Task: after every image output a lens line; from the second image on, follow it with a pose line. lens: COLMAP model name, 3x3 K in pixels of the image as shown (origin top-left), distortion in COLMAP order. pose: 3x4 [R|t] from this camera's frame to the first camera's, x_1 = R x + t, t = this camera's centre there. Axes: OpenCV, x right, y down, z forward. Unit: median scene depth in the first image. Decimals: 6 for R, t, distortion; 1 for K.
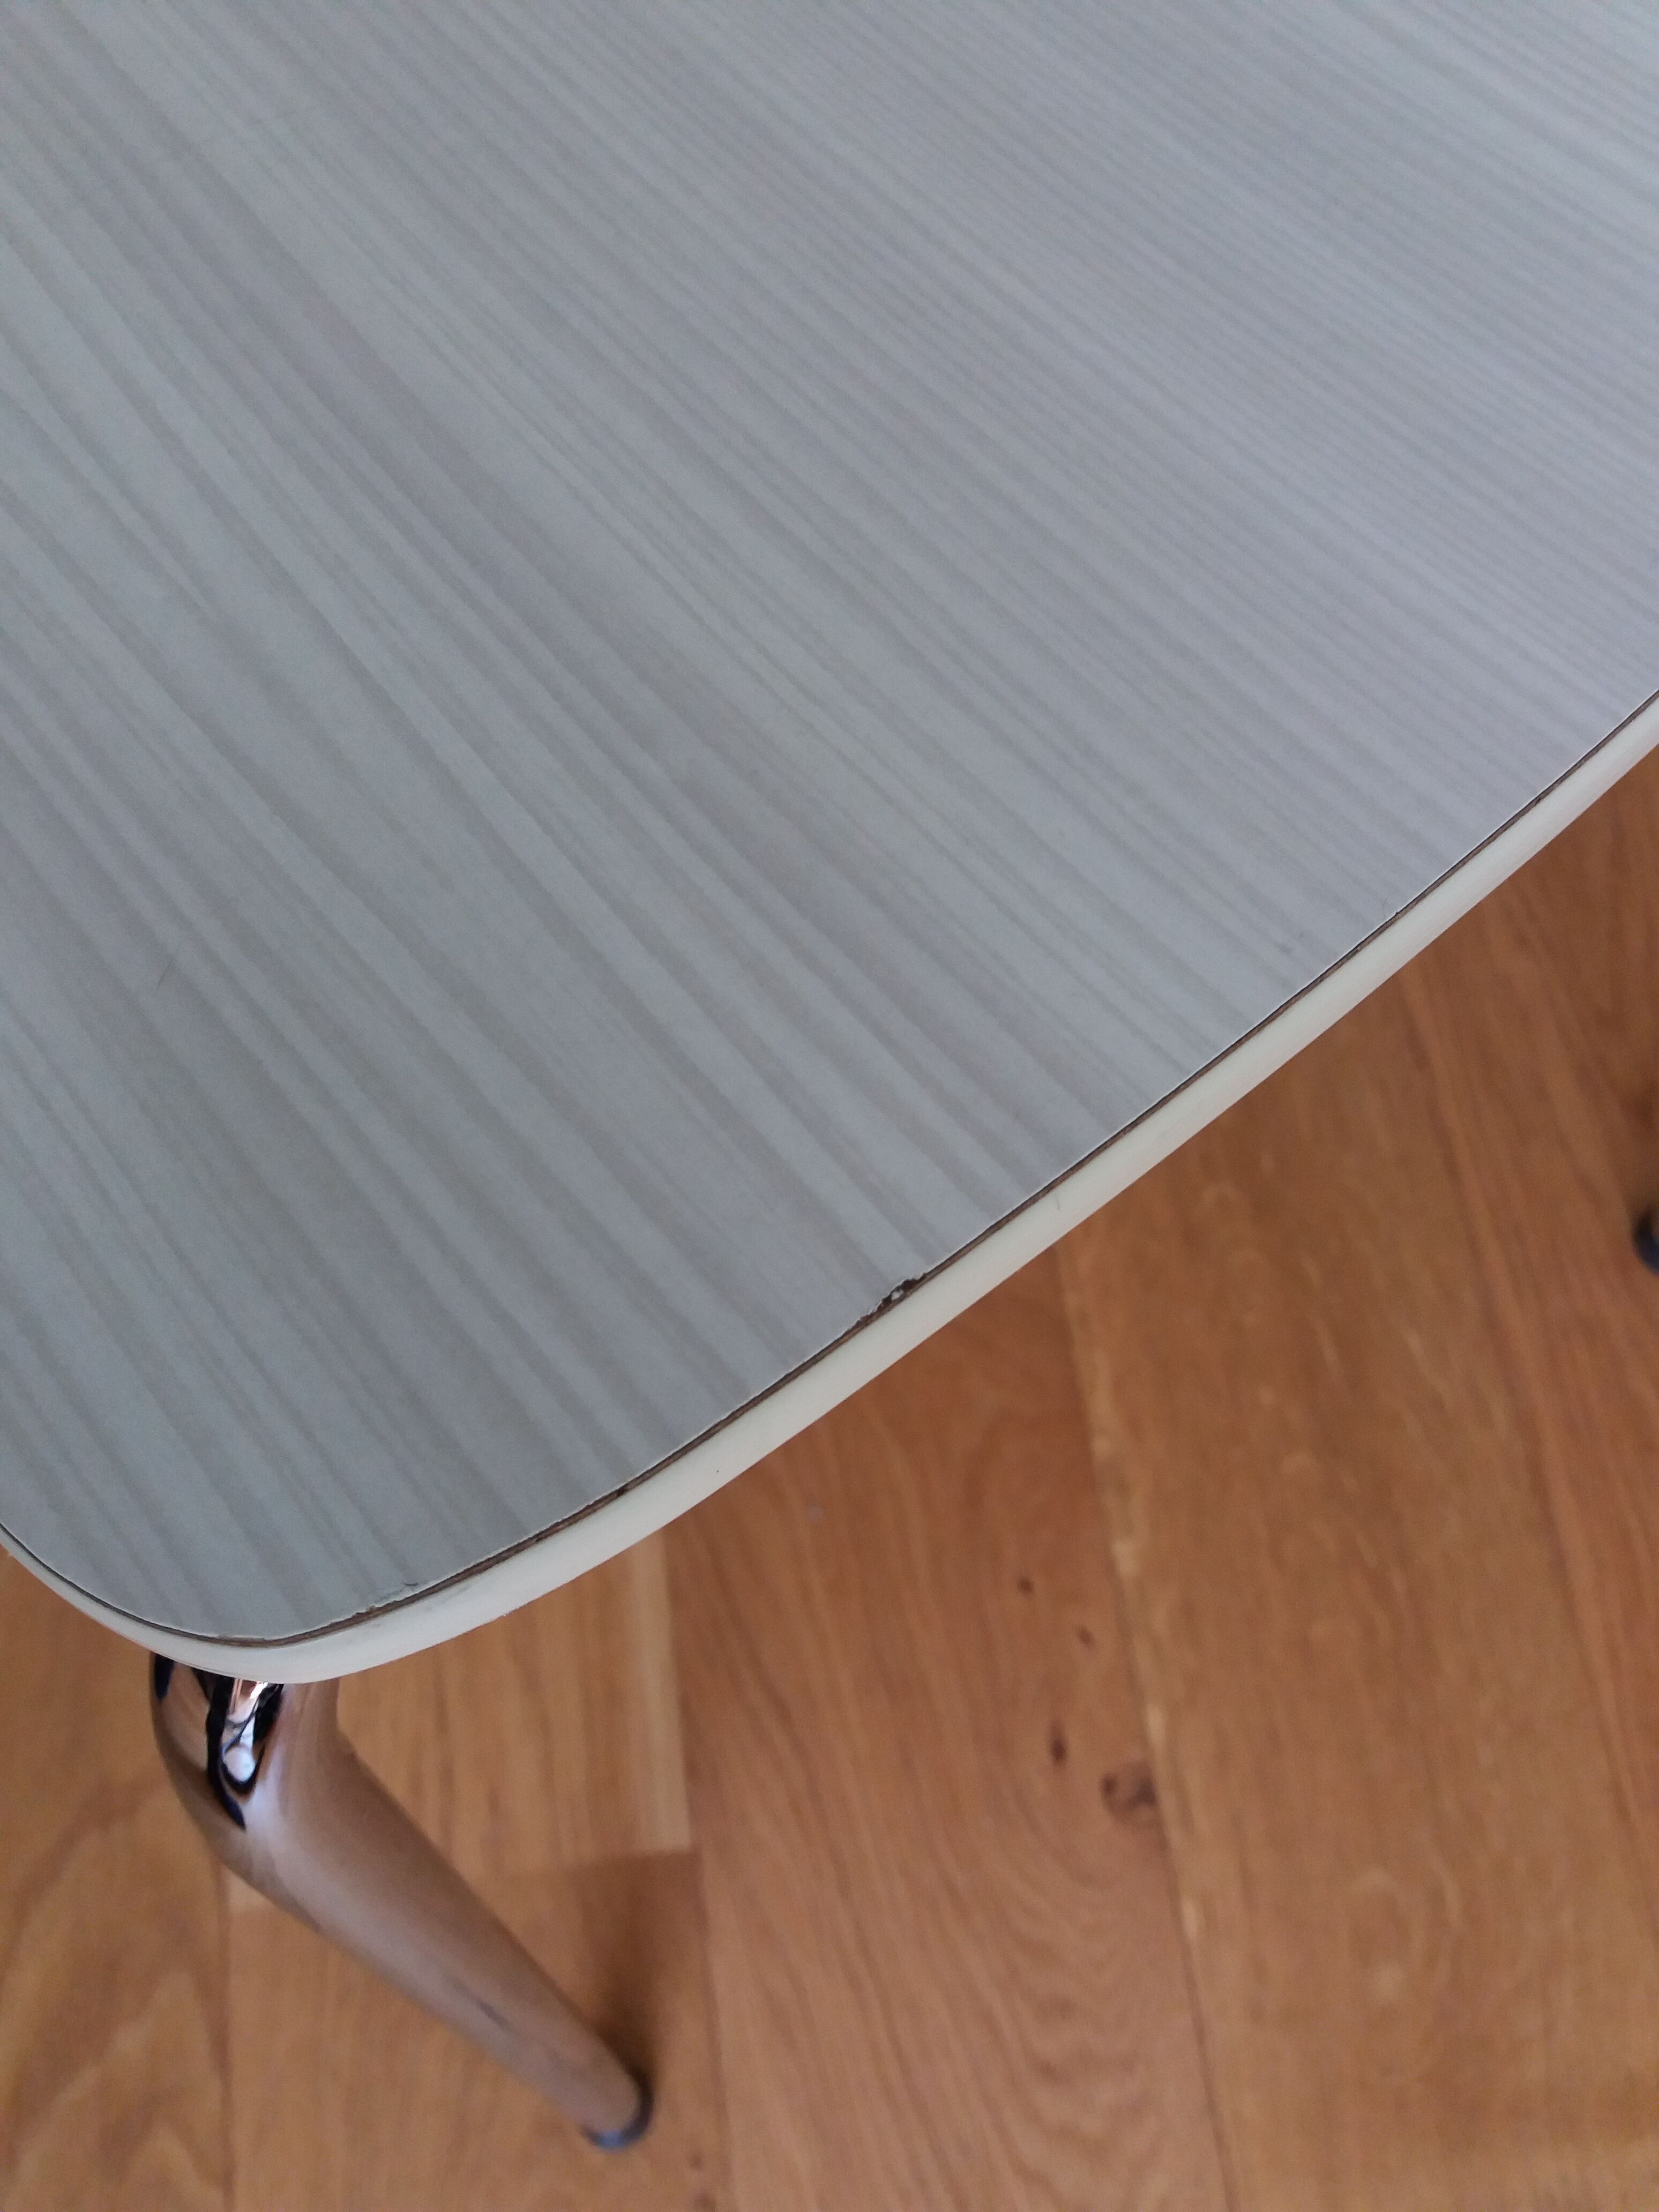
lens RADIAL K [[1829.7, 0, 829.5], [0, 1829.7, 1106.0], [0, 0, 1]] dist [0.068387, -0.120767]
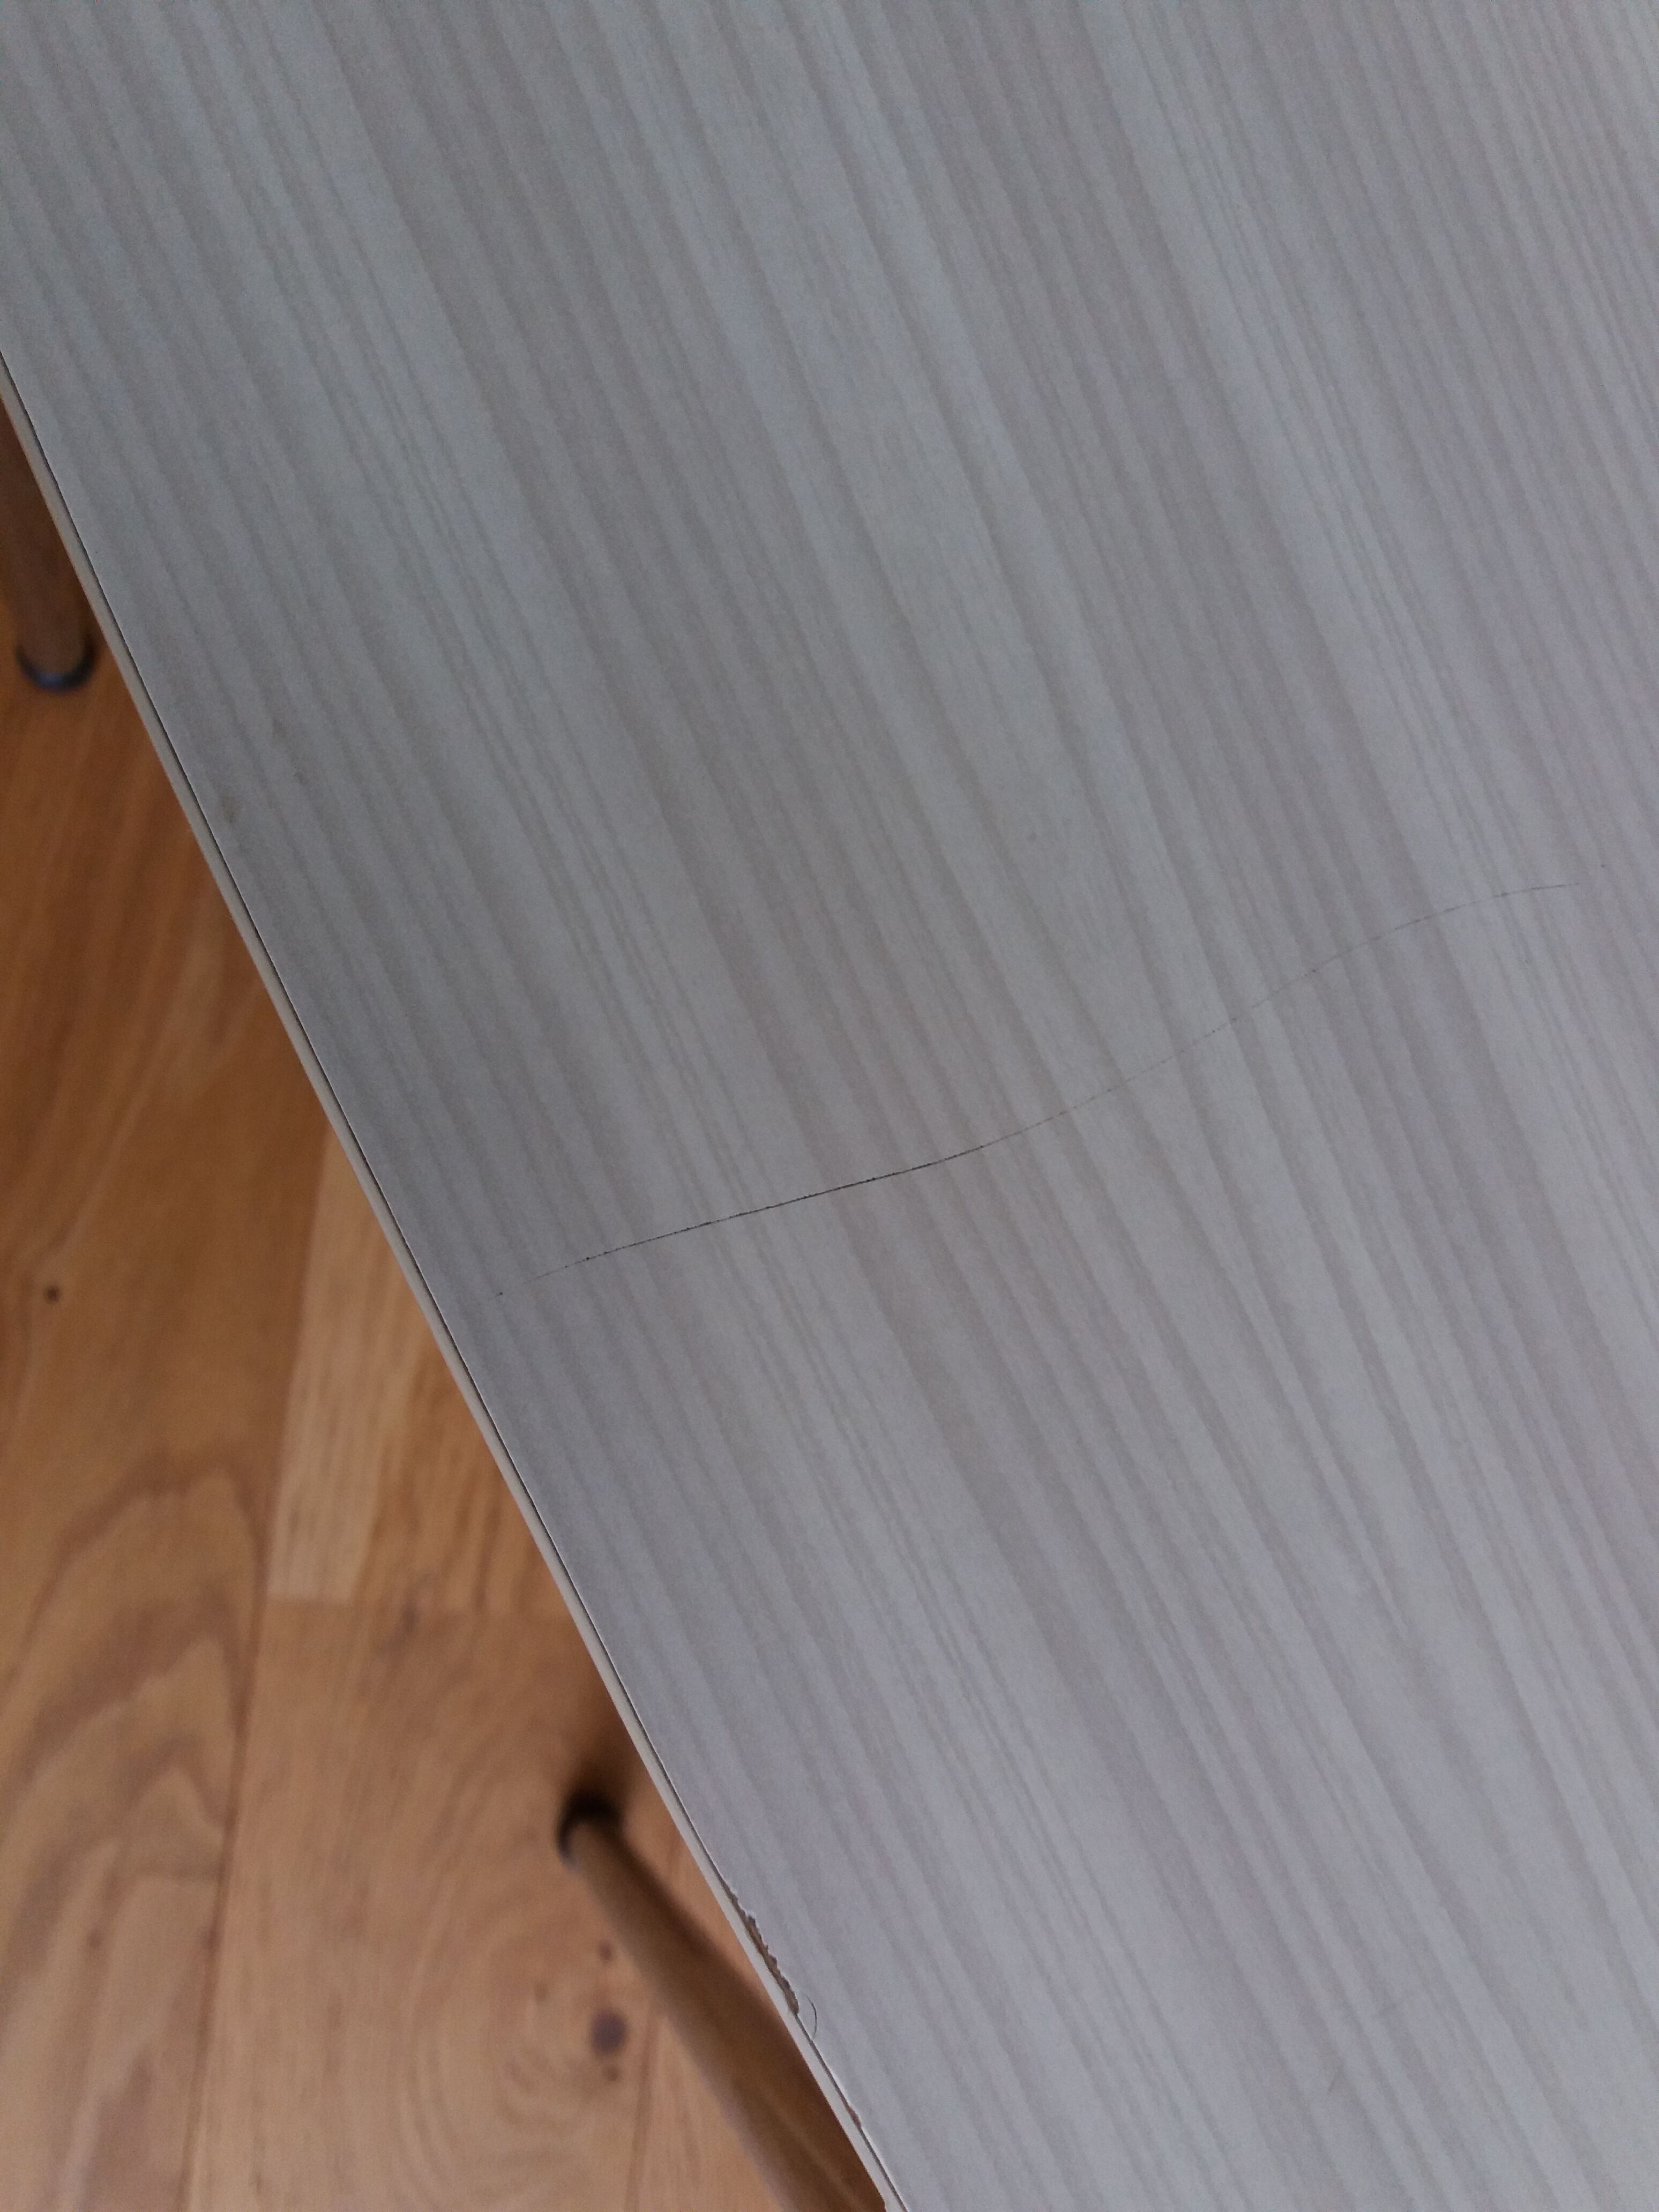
lens RADIAL K [[1839.6, 0, 830.4], [0, 1839.6, 1133.8], [0, 0, 1]] dist [0.092305, -0.278460]
pose [[0.949145, 0.260612, 0.176648, -0.850461], [-0.304312, 0.903271, 0.302482, -0.697053], [-0.080730, -0.340855, 0.936643, 0.209485]]
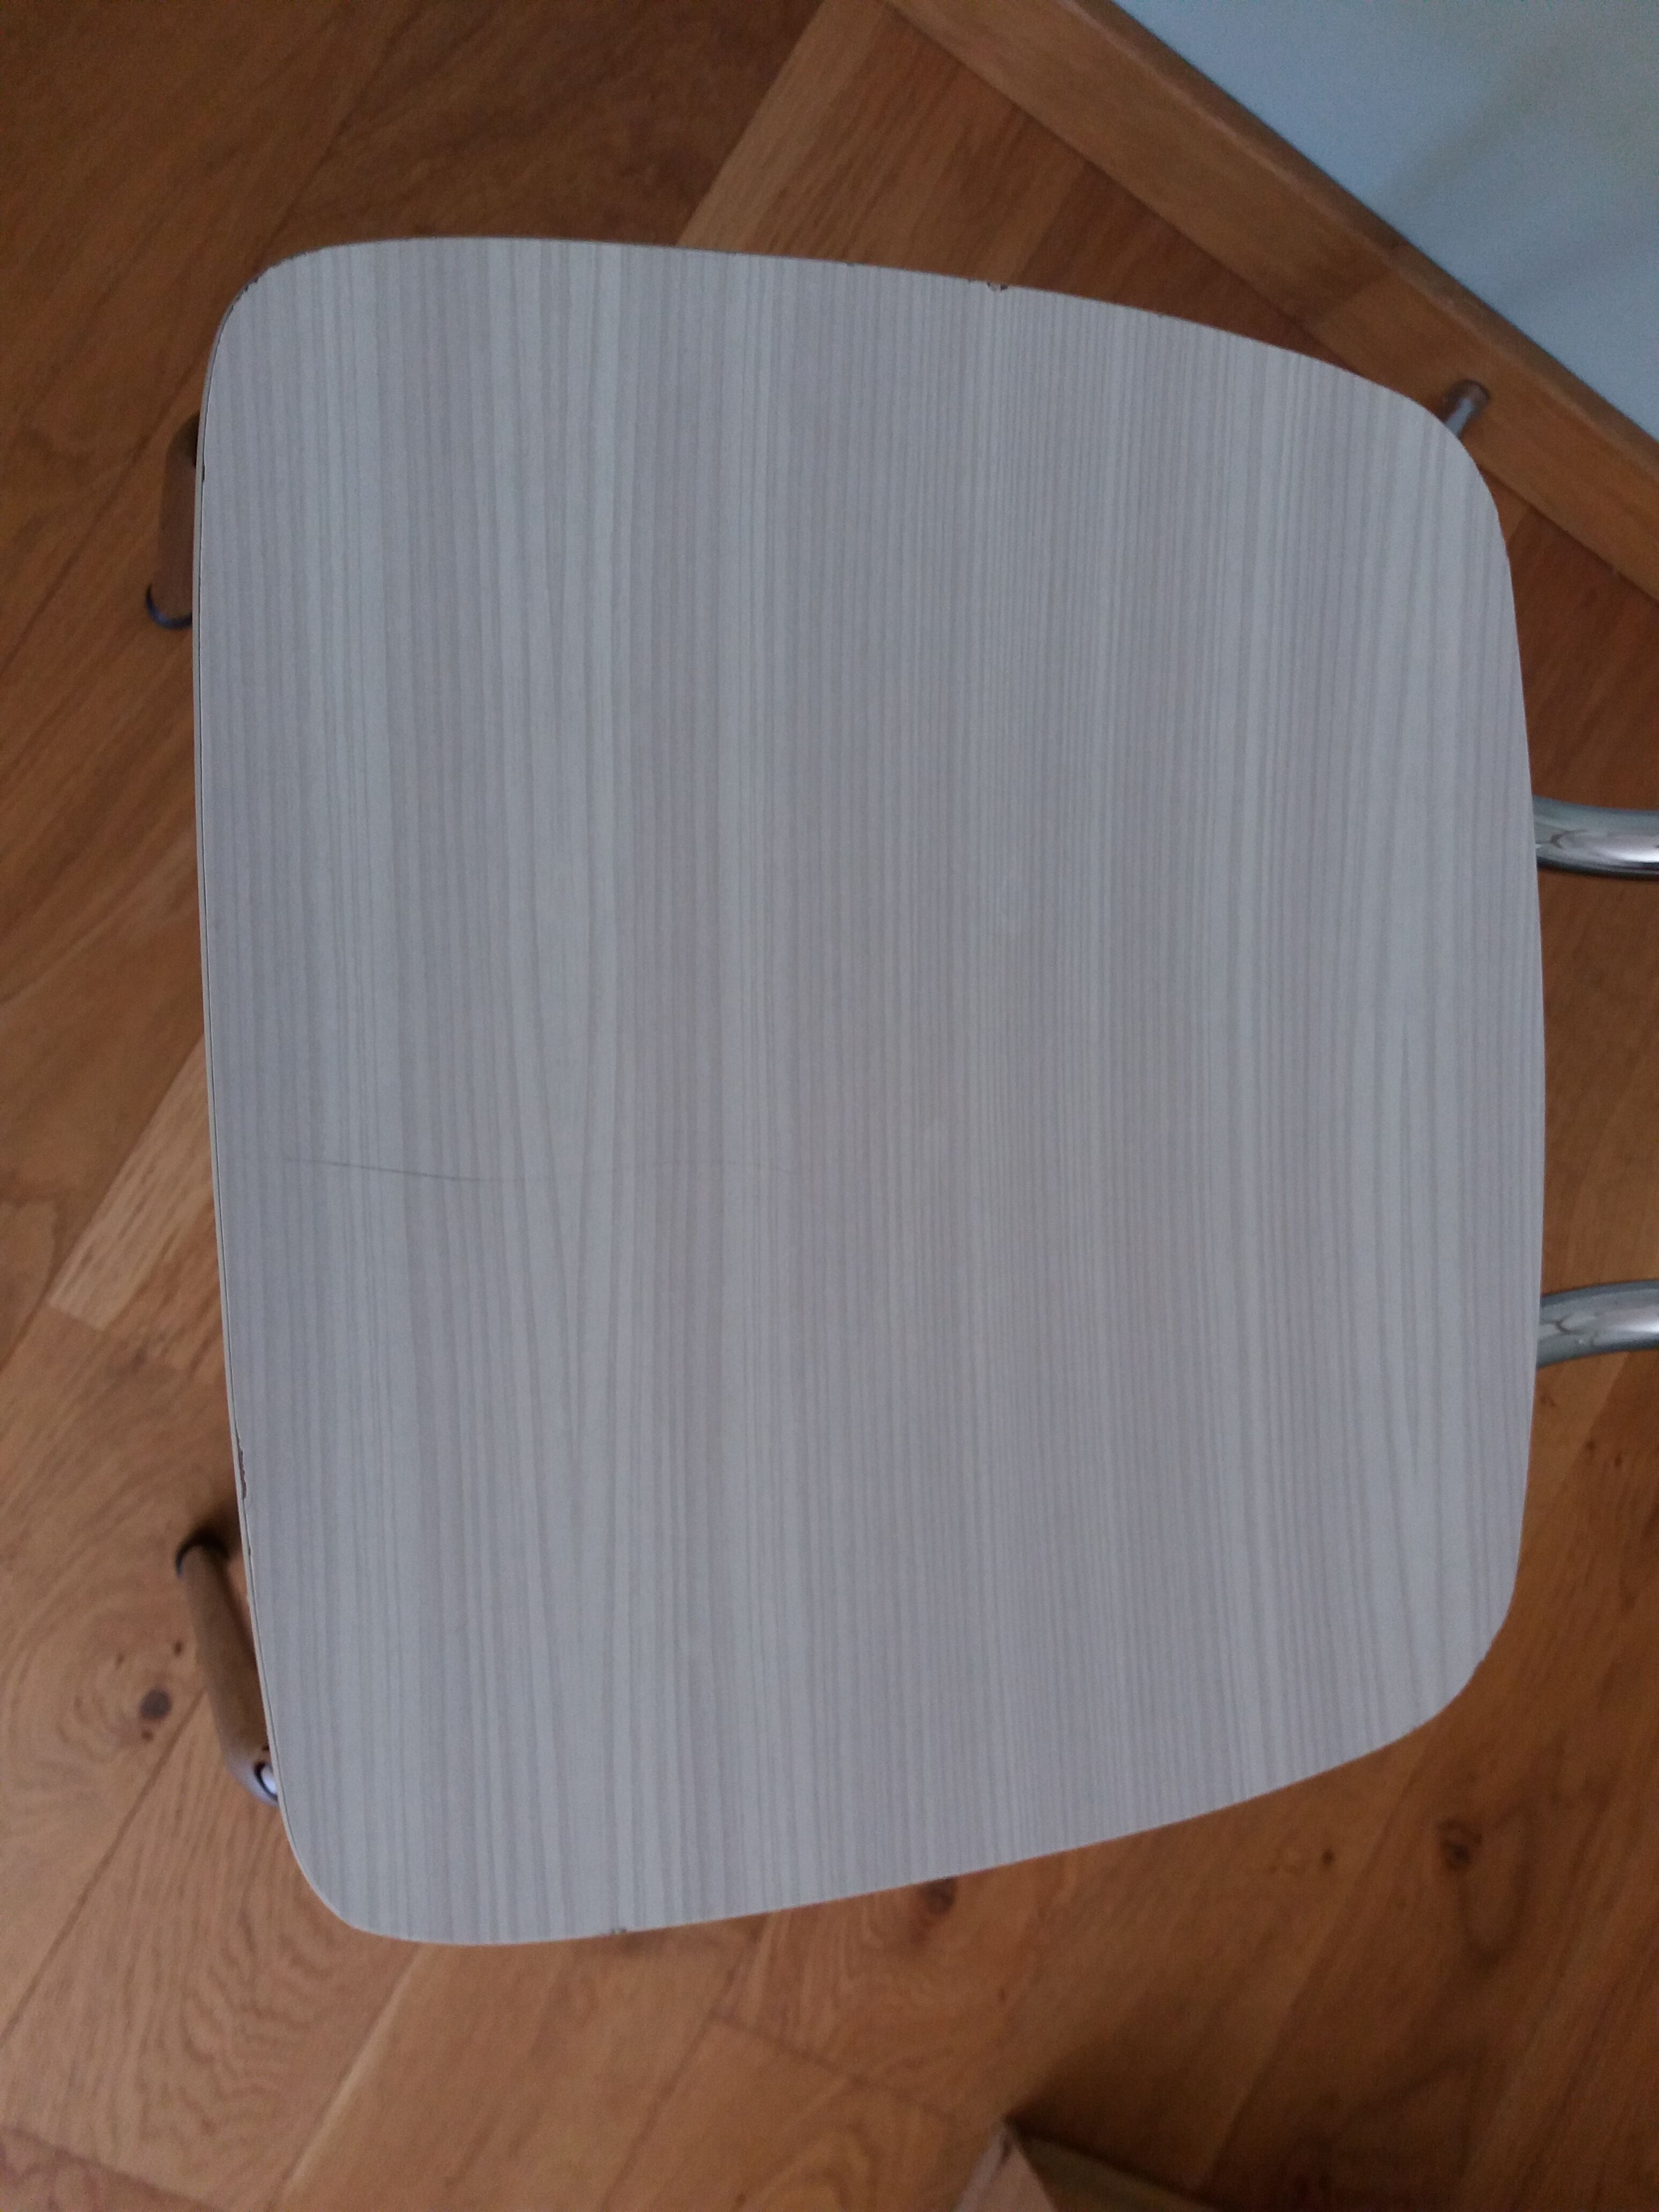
lens RADIAL K [[1760.3, 0, 835.3], [0, 1760.3, 1134.8], [0, 0, 1]] dist [0.130380, -0.352546]
pose [[0.759721, 0.607538, 0.231777, -0.801582], [-0.650070, 0.717994, 0.248785, -1.232231], [-0.015269, -0.339679, 0.940418, -0.804939]]
